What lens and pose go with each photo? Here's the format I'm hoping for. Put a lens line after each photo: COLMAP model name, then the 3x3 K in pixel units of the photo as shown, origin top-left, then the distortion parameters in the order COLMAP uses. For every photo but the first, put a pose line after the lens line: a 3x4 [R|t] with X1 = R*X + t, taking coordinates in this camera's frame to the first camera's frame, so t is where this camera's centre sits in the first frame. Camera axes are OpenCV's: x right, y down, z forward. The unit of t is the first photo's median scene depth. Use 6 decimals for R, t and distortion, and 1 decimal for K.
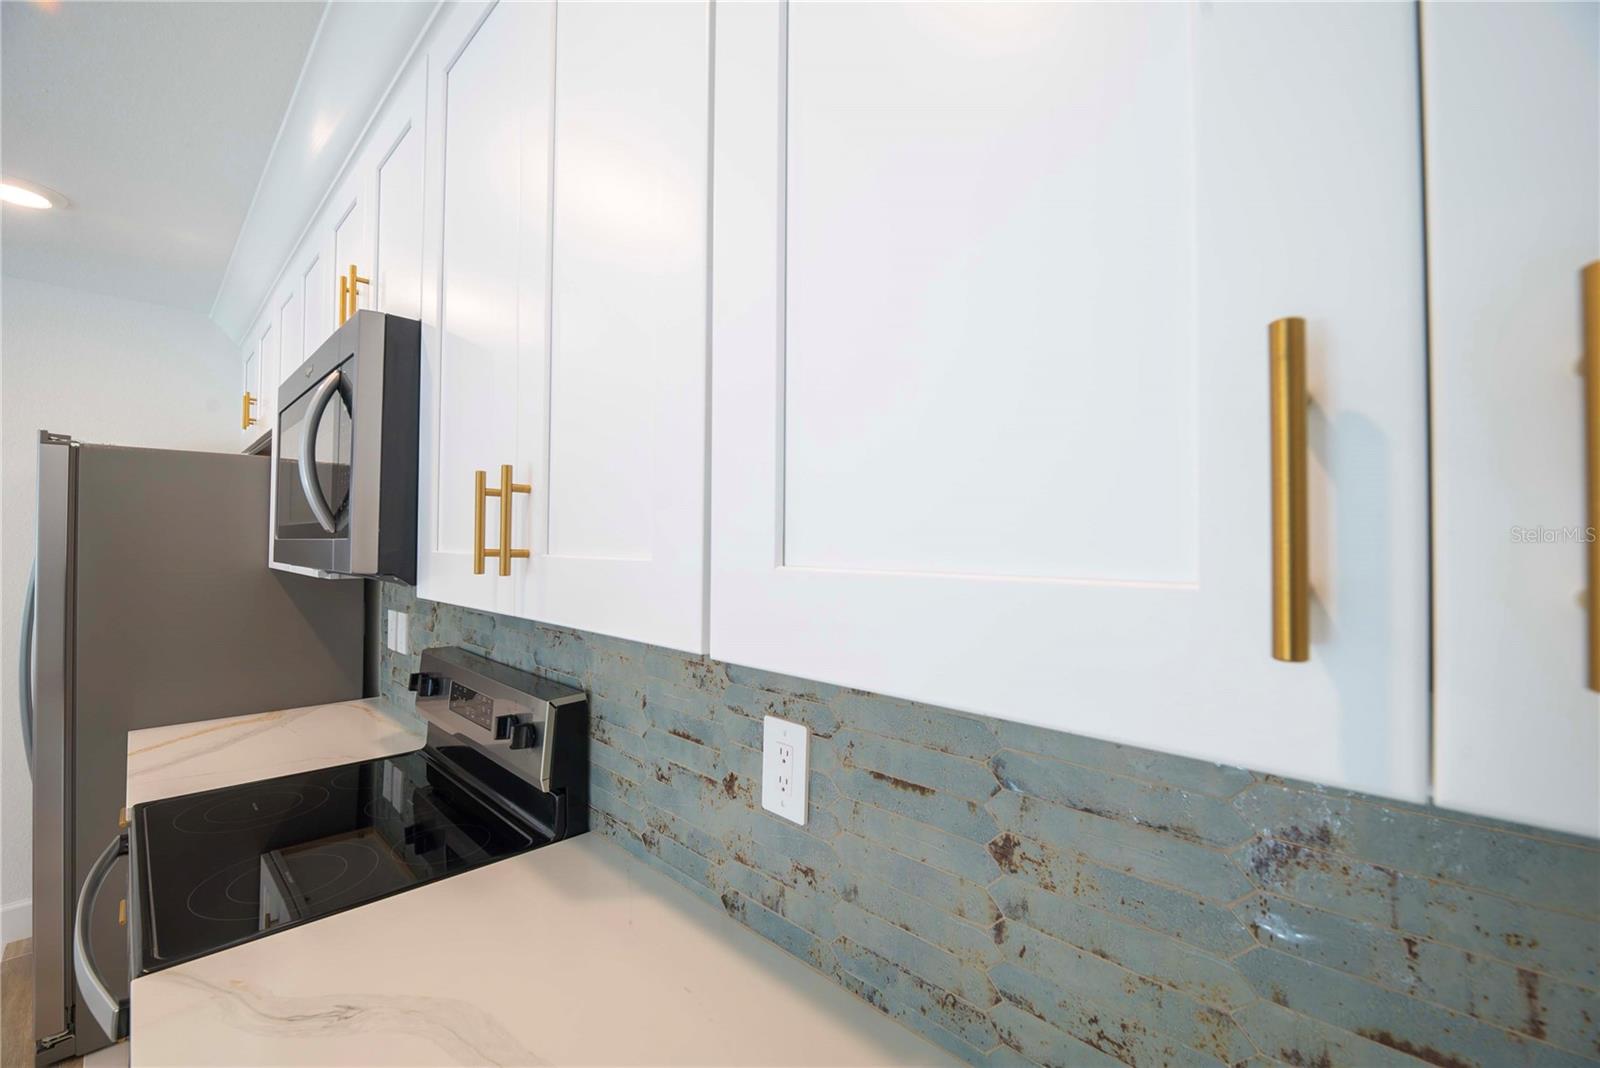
lens RADIAL K [[647.9, 0, 806.9], [0, 647.9, 530.8], [0, 0, 1]] dist [-0.006510, -0.003920]
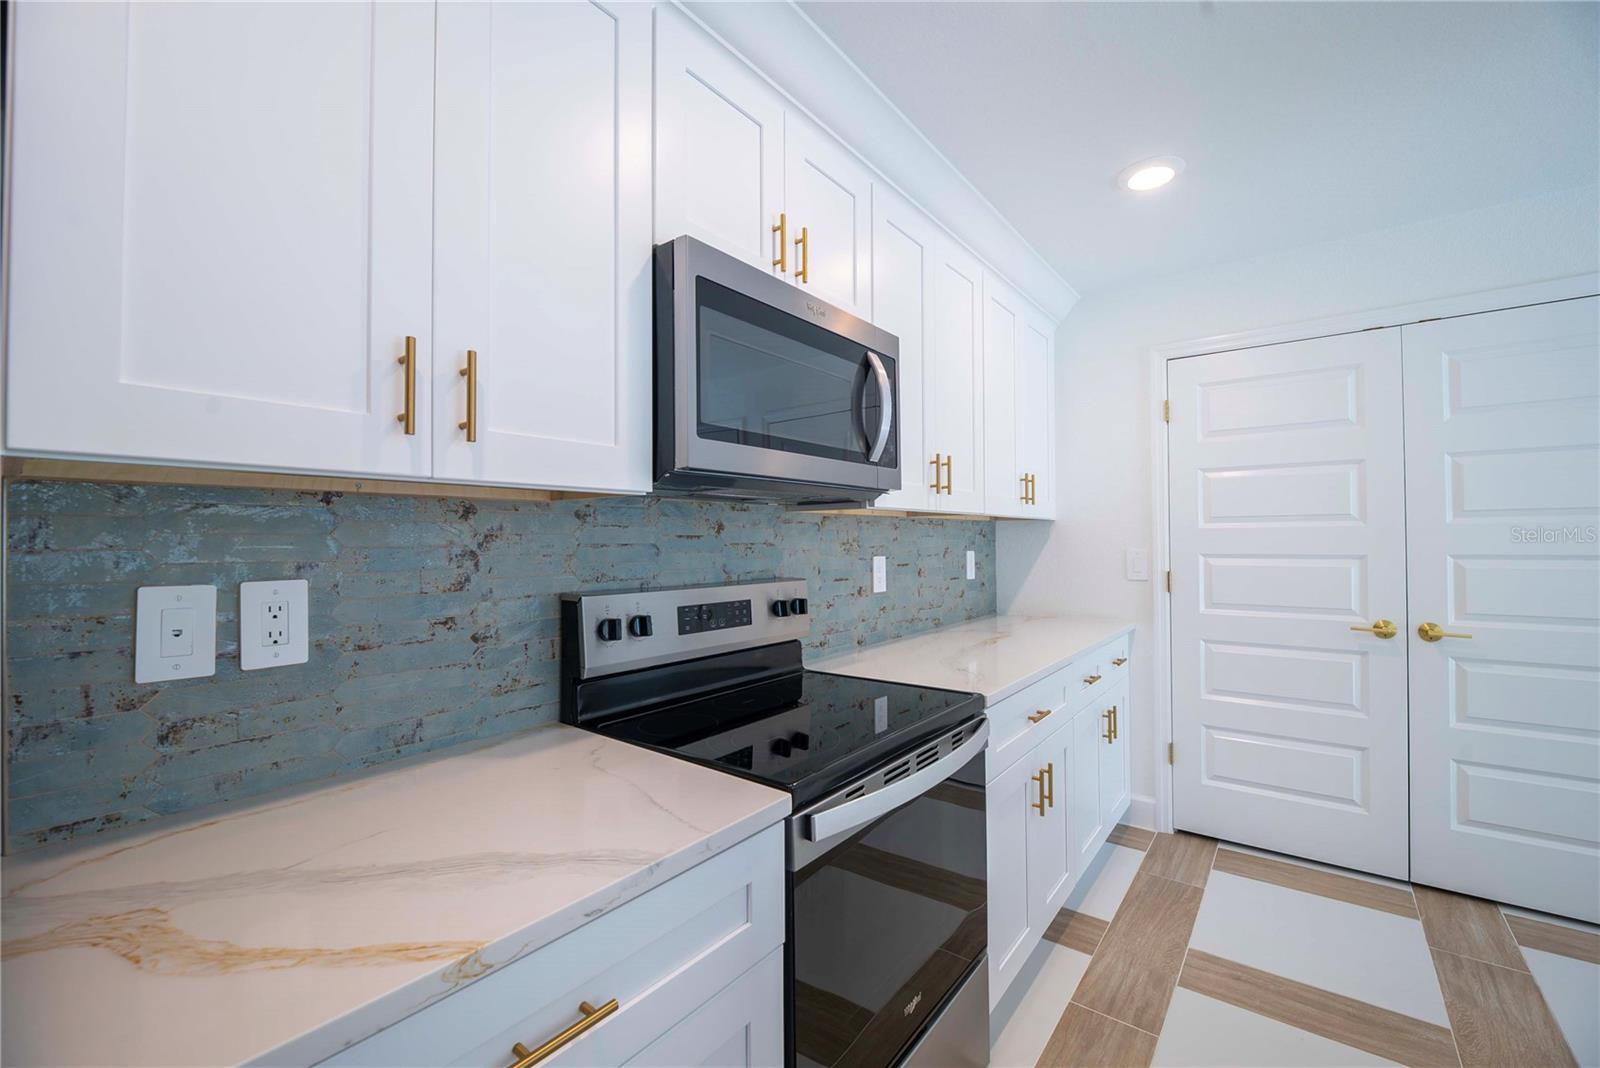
lens RADIAL K [[647.9, 0, 801.1], [0, 647.9, 530.9], [0, 0, 1]] dist [-0.006510, -0.003920]
pose [[-0.094247, 0.005802, 0.995532, -2.392474], [-0.013576, 0.999883, -0.007112, 0.190179], [-0.995456, -0.014186, -0.094157, 1.413100]]
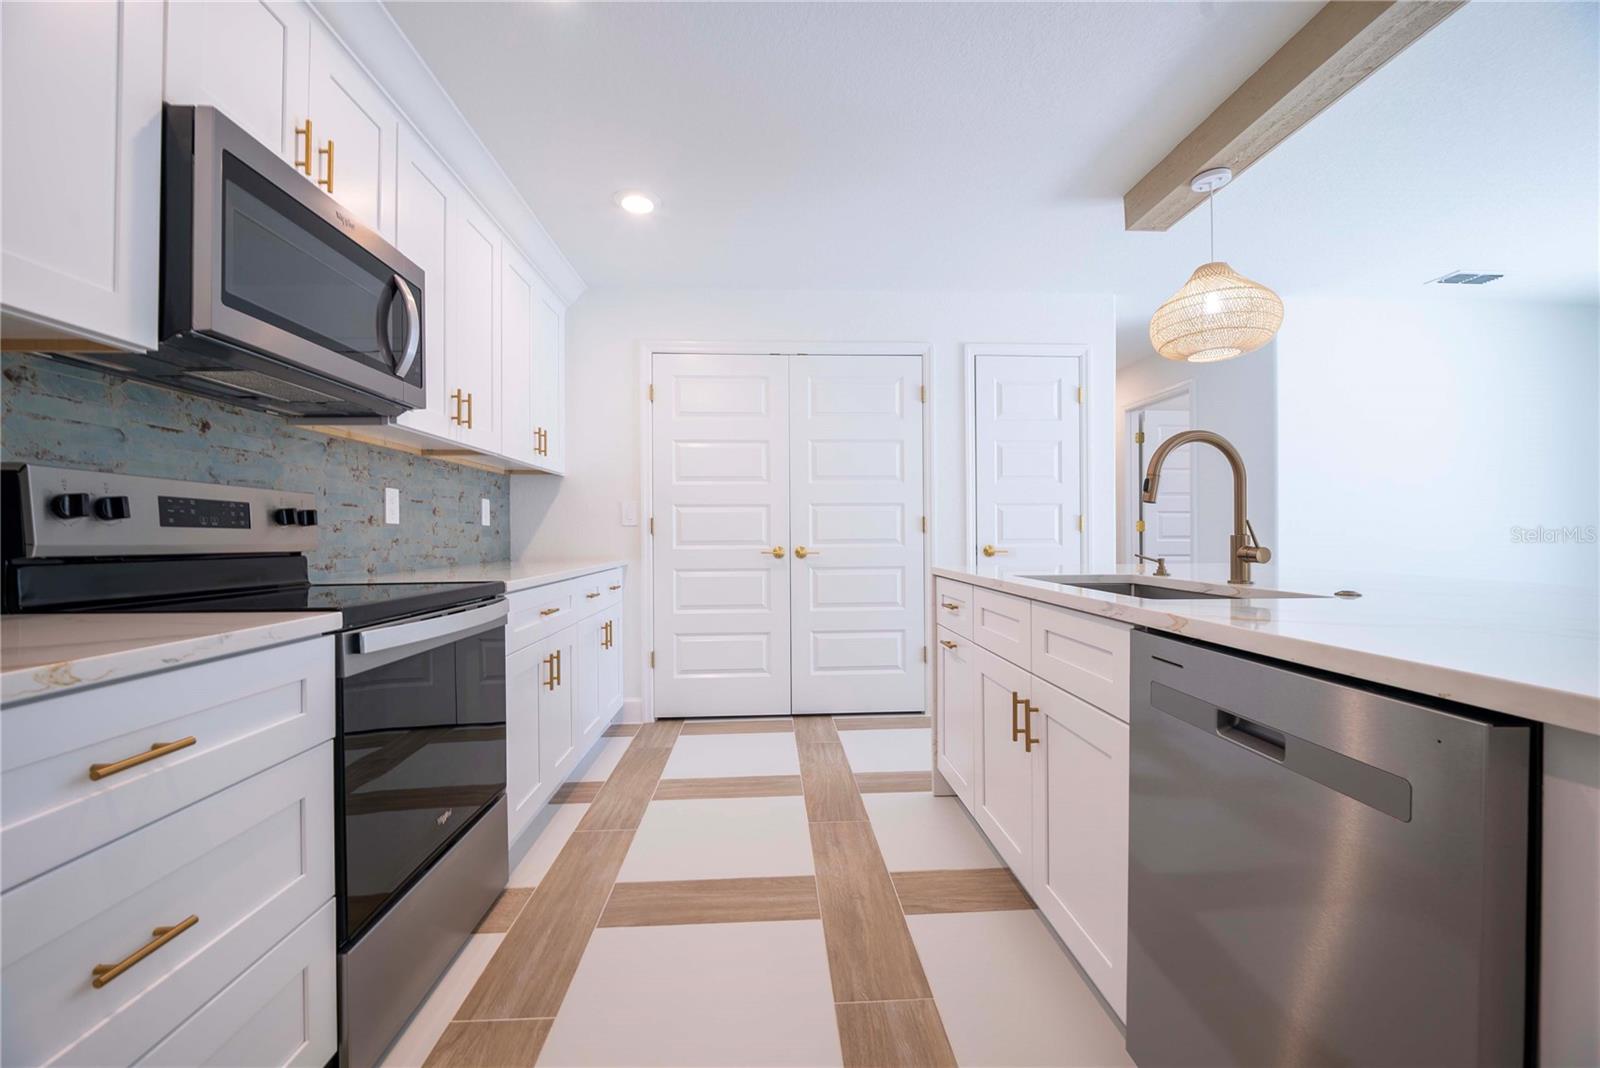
lens RADIAL K [[647.9, 0, 801.8], [0, 647.9, 532.1], [0, 0, 1]] dist [-0.006510, -0.003920]
pose [[-0.729930, -0.000404, 0.683521, -2.818059], [-0.012898, 0.999830, -0.013183, 0.439429], [-0.683400, -0.018439, -0.729811, 1.614779]]
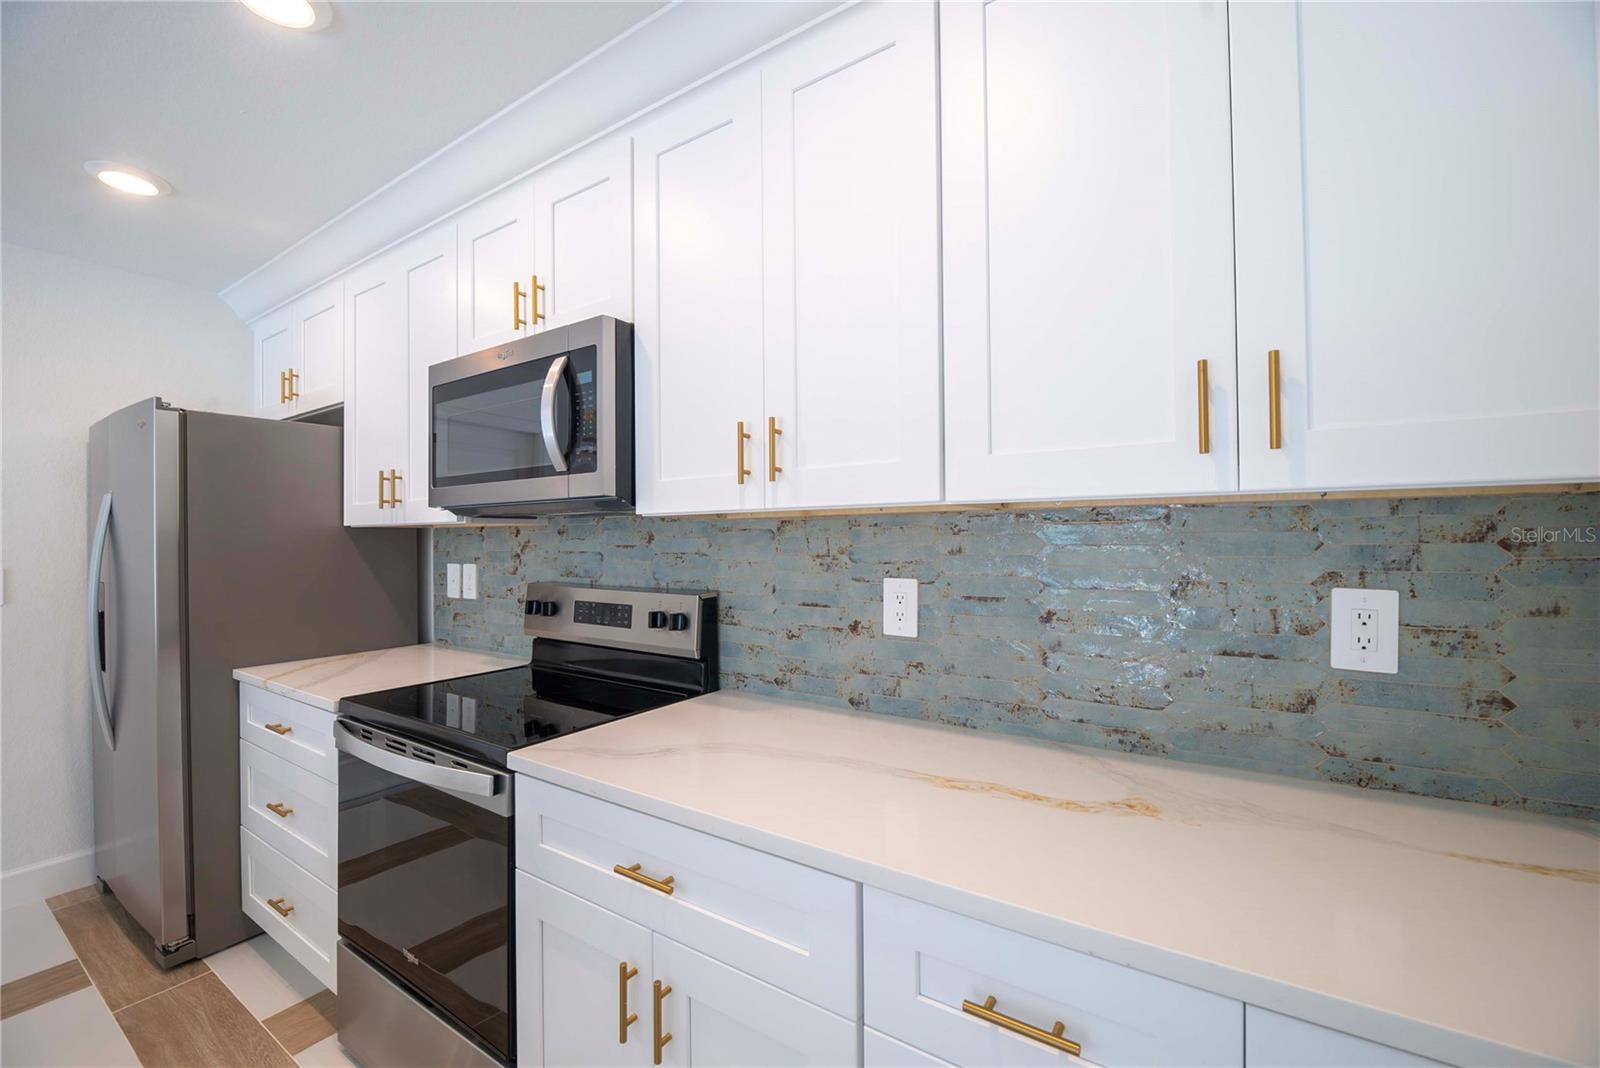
lens RADIAL K [[647.9, 0, 804.2], [0, 647.9, 535.9], [0, 0, 1]] dist [-0.006510, -0.003920]
pose [[0.984094, -0.015518, 0.176968, -0.509467], [0.012652, 0.999770, 0.017312, 0.136786], [-0.177196, -0.014797, 0.984064, -0.526450]]
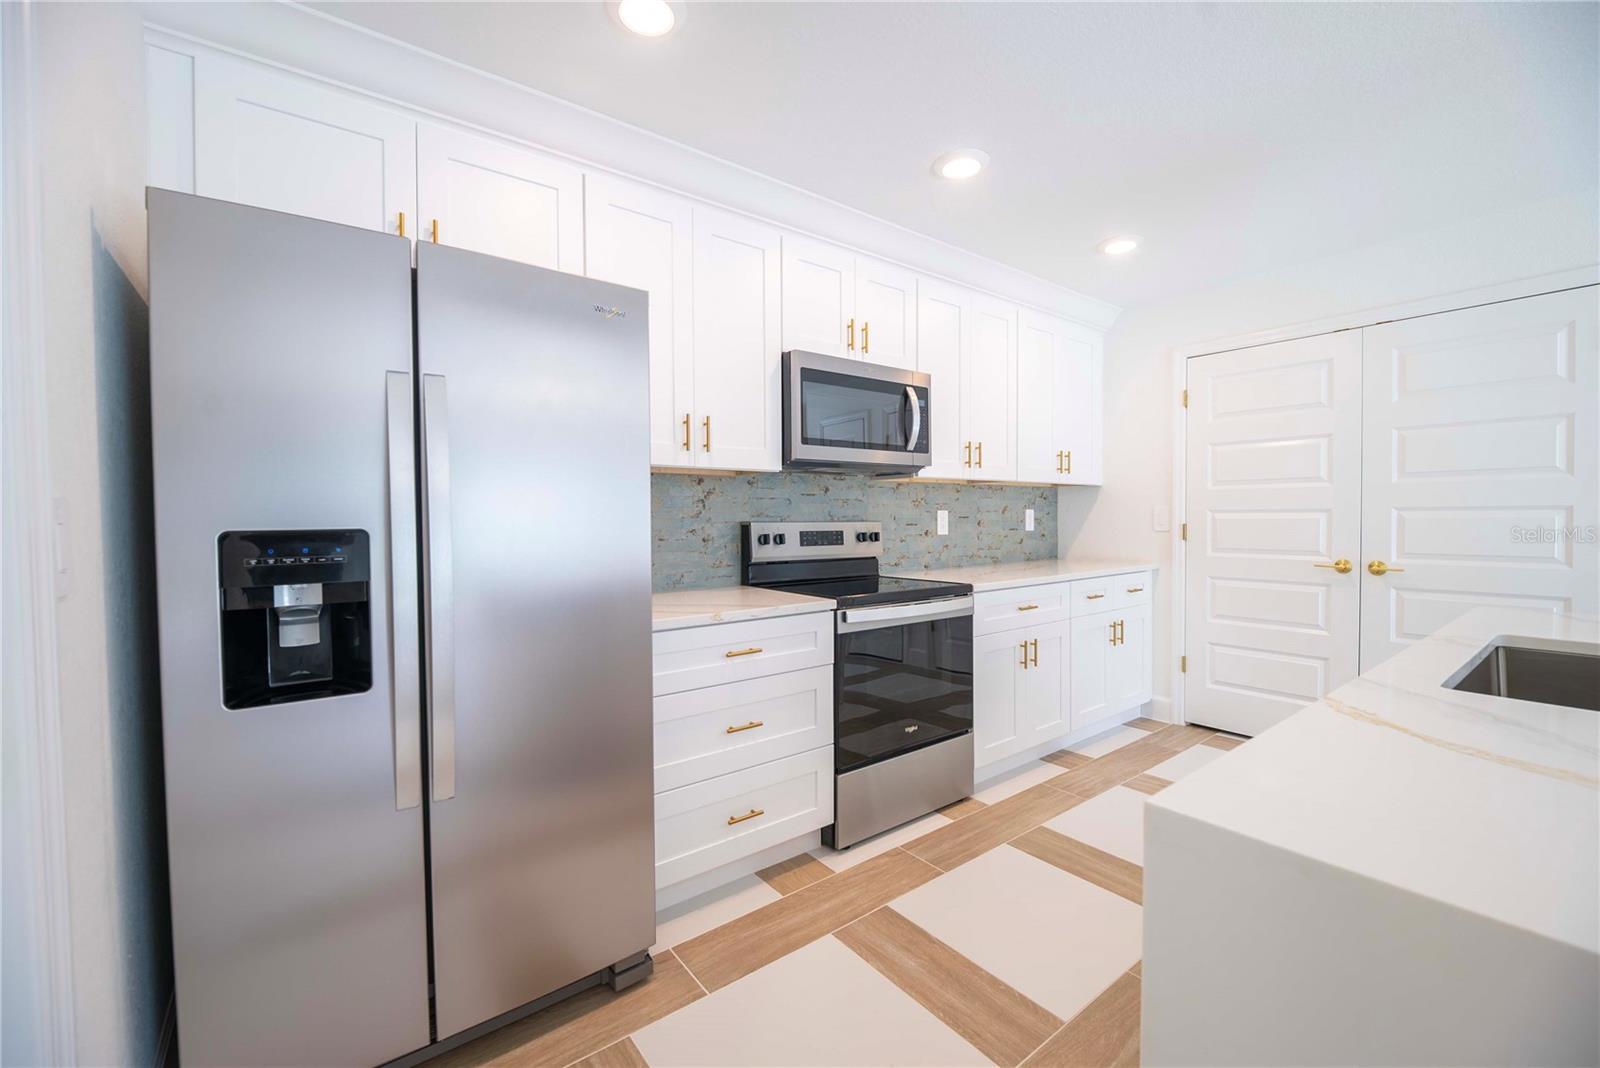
lens RADIAL K [[647.9, 0, 799.5], [0, 647.9, 531.1], [0, 0, 1]] dist [-0.006510, -0.003920]
pose [[0.162329, -0.032620, 0.986197, -3.660821], [-0.010705, 0.999336, 0.034817, 0.261506], [-0.986679, -0.016209, 0.161872, 1.095798]]
